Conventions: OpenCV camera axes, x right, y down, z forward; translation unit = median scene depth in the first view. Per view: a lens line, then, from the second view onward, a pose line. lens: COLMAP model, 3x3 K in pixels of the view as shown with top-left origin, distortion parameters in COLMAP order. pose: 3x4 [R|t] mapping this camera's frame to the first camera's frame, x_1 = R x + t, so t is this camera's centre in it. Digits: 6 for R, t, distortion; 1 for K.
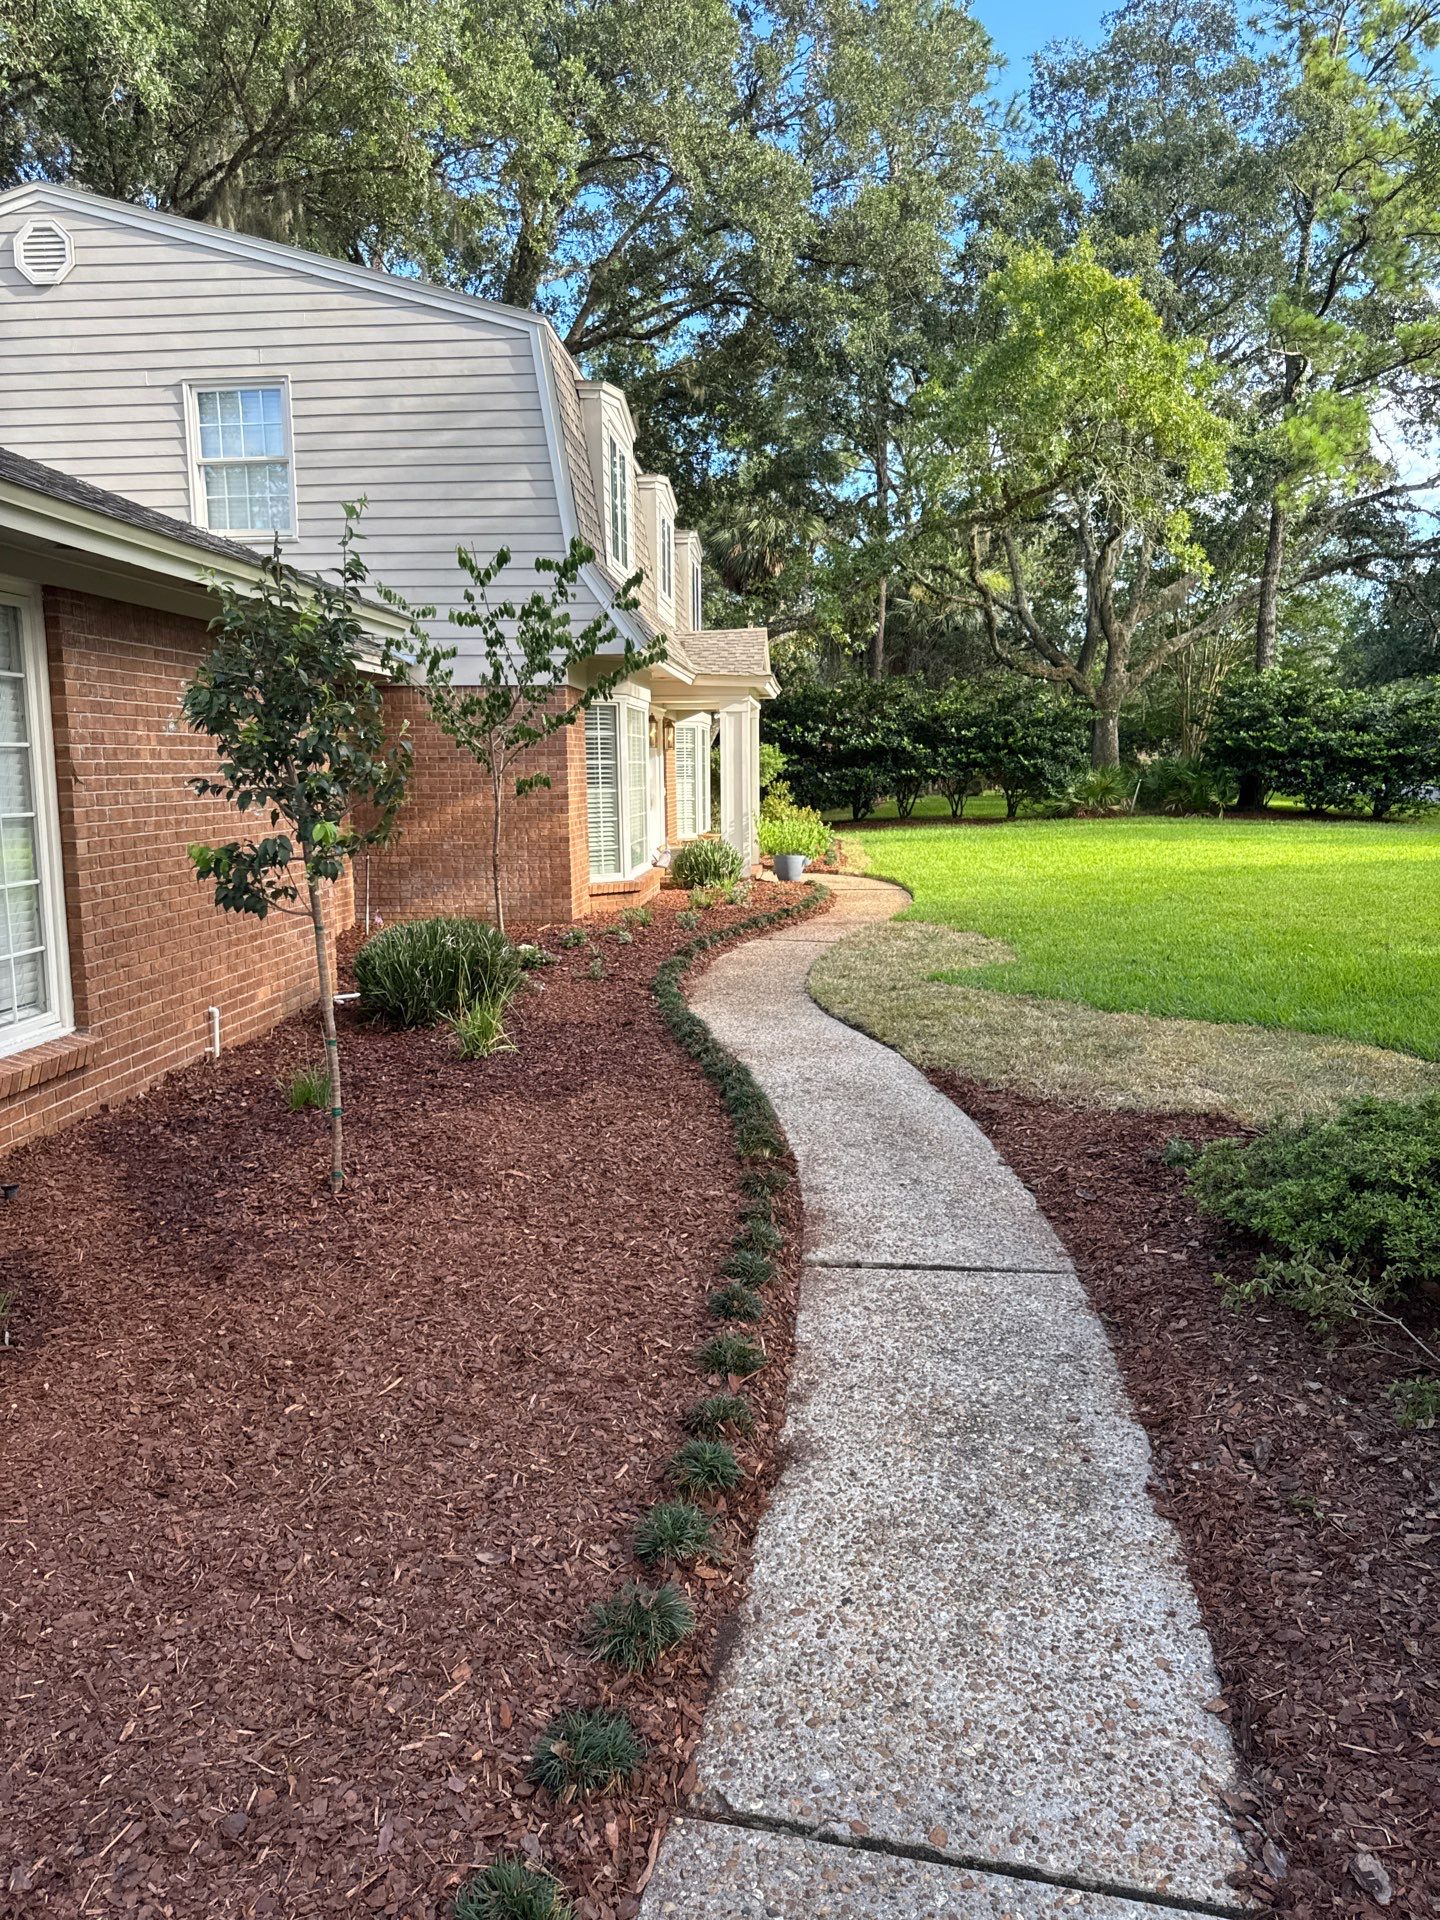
lens RADIAL K [[1341.9, 0, 716.0], [0, 1341.9, 973.2], [0, 0, 1]] dist [0.152403, -0.264589]
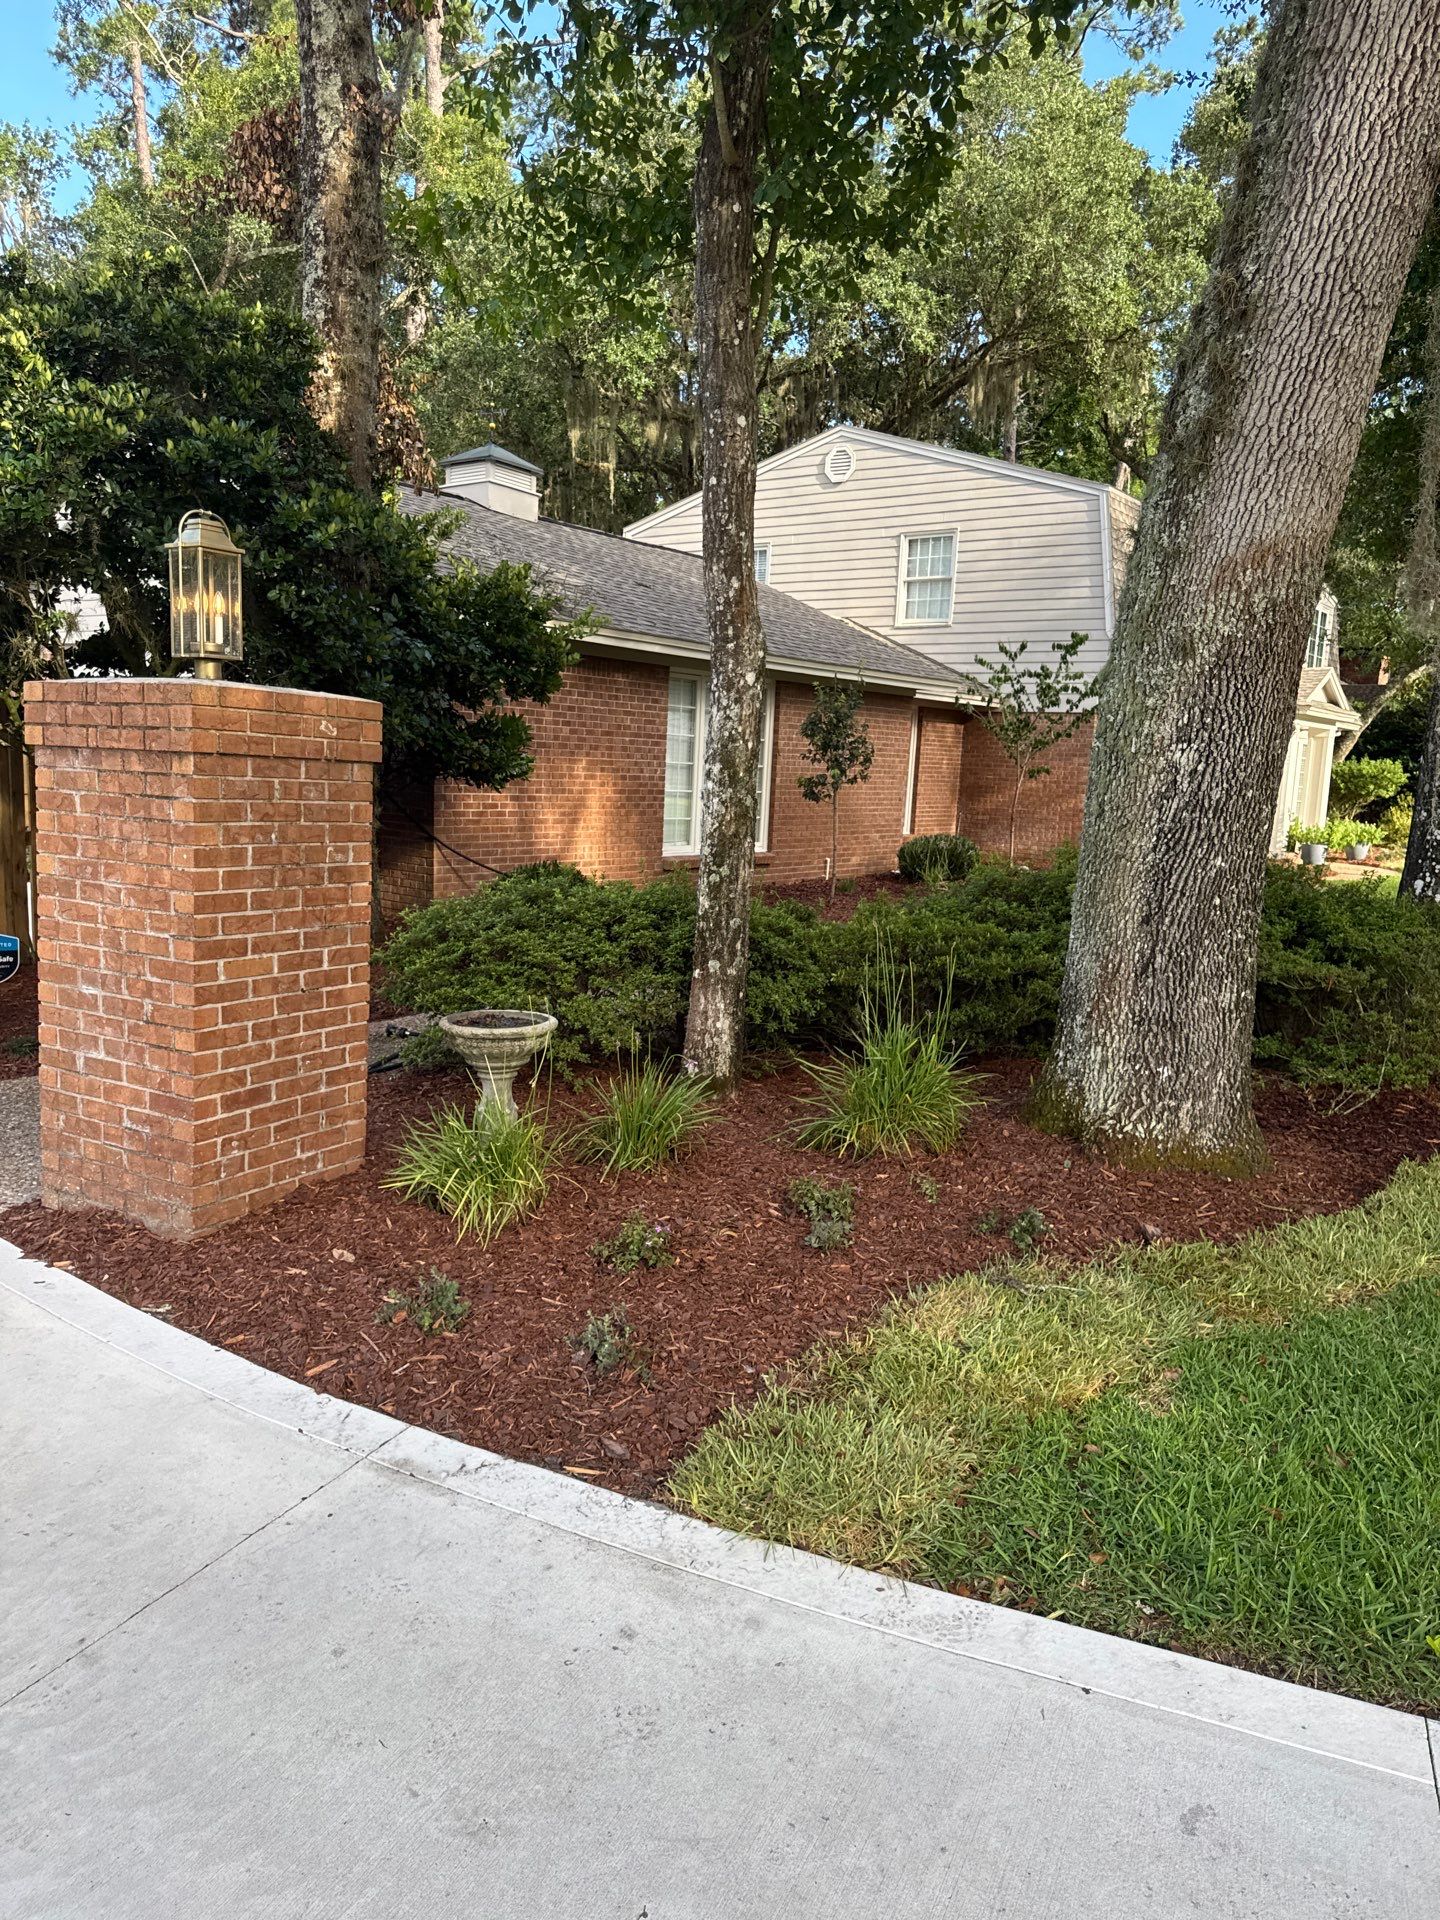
lens RADIAL K [[1341.9, 0, 716.0], [0, 1341.9, 973.2], [0, 0, 1]] dist [0.152403, -0.264589]
pose [[0.847053, 0.129557, -0.515477, 0.458521], [-0.131855, 0.990741, 0.032337, 0.116044], [0.514894, 0.040577, 0.856293, -0.705330]]
